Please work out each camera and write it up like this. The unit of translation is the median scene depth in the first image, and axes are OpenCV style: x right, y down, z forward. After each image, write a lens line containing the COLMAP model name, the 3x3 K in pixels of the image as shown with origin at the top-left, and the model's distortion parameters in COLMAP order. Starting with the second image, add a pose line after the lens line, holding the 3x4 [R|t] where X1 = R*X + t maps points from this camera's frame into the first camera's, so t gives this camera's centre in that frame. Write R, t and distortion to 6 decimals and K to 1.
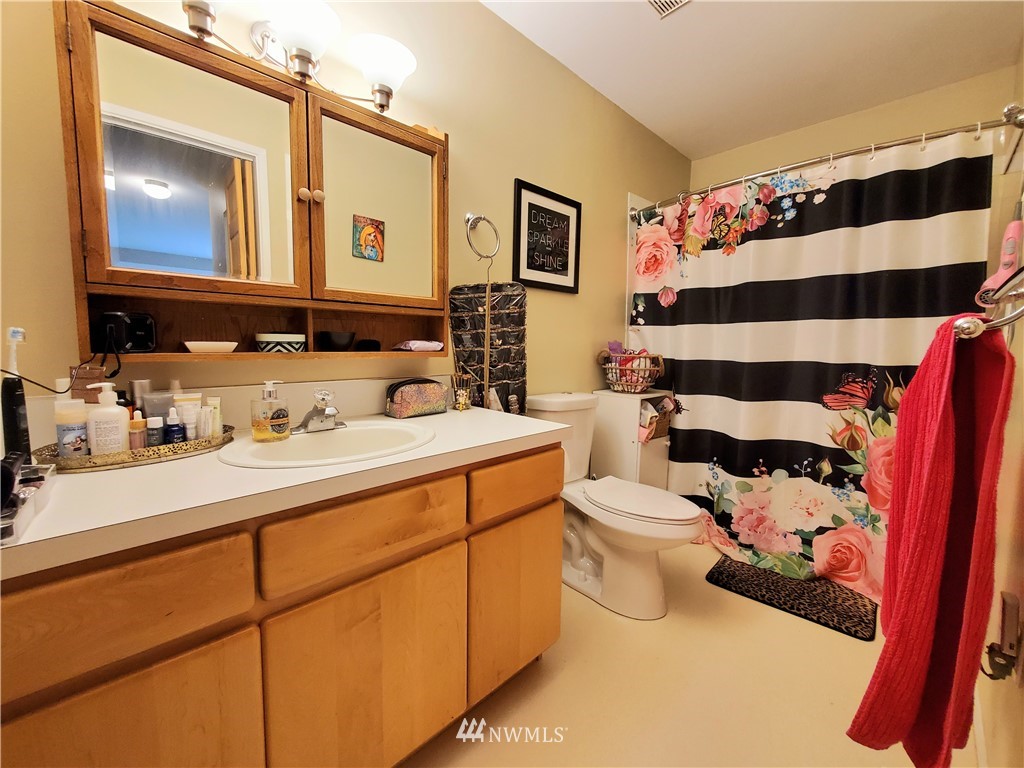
lens RADIAL K [[413.6, 0, 514.8], [0, 413.6, 381.9], [0, 0, 1]] dist [-0.008371, -0.000317]
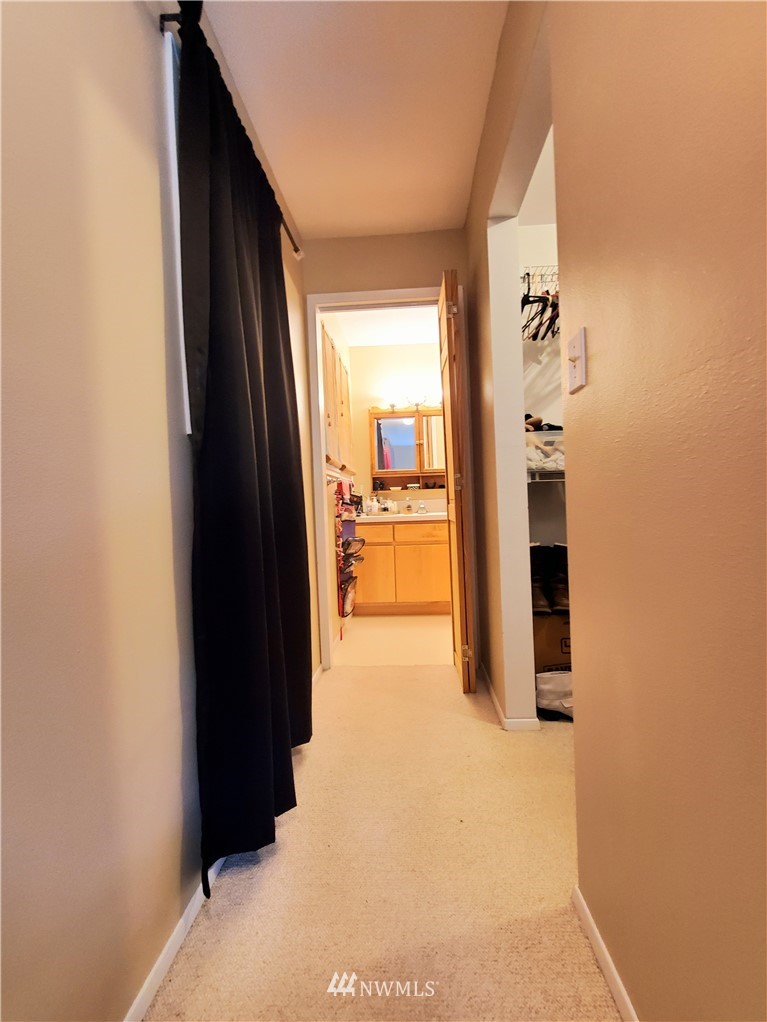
lens RADIAL K [[412.8, 0, 385.1], [0, 412.8, 510.4], [0, 0, 1]] dist [-0.008371, -0.000317]
pose [[0.675981, -0.012204, -0.736818, 2.132698], [-0.024317, 0.998949, -0.038855, 0.283041], [0.736517, 0.044183, 0.674974, -1.736862]]
